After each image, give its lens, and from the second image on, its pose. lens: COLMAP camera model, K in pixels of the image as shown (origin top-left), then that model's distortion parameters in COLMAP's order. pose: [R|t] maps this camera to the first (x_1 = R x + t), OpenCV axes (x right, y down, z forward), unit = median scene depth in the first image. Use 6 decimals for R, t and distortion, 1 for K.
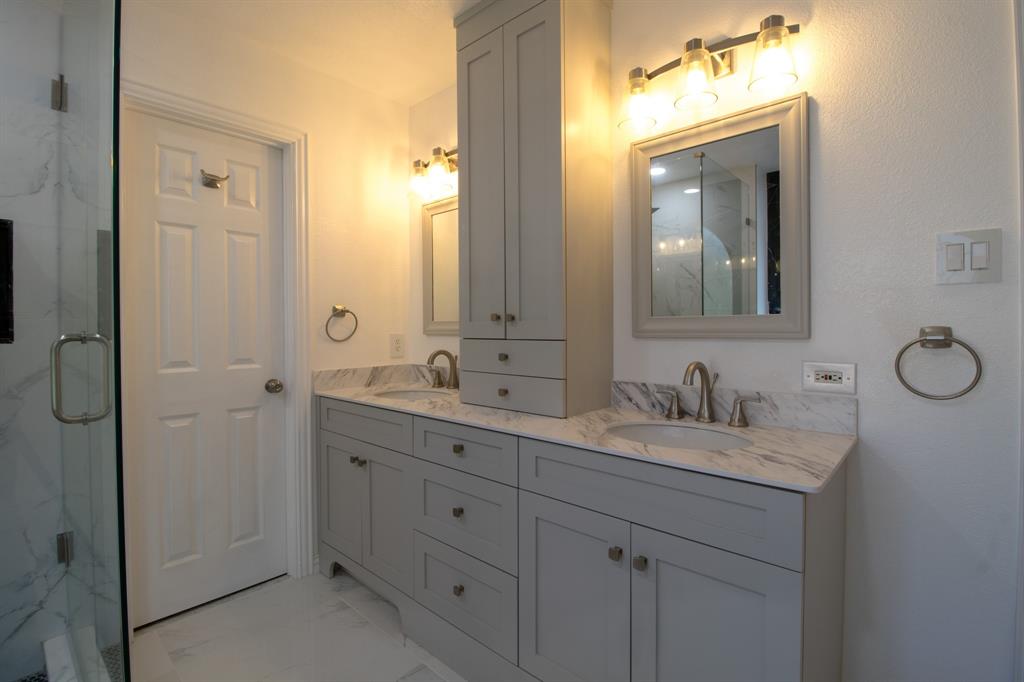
lens RADIAL K [[479.3, 0, 516.9], [0, 479.3, 332.5], [0, 0, 1]] dist [-0.007300, -0.000650]
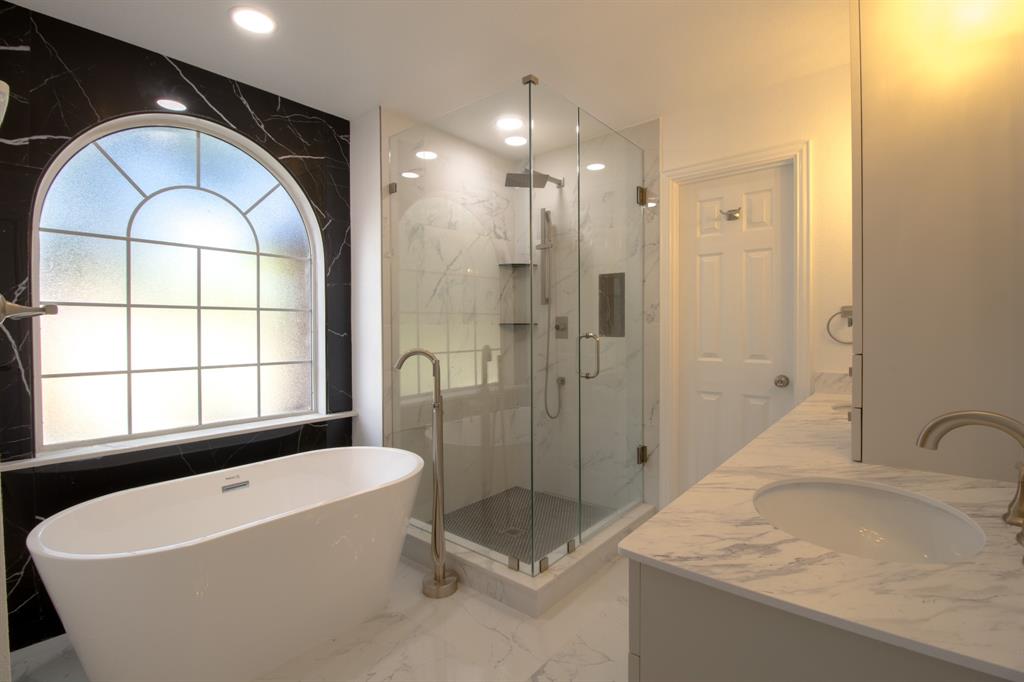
lens RADIAL K [[479.3, 0, 514.3], [0, 479.3, 334.9], [0, 0, 1]] dist [-0.007300, -0.000650]
pose [[0.043634, 0.019463, -0.998858, 0.604869], [-0.006263, 0.999796, 0.019208, -0.014196], [0.999028, 0.005418, 0.043747, 0.344611]]
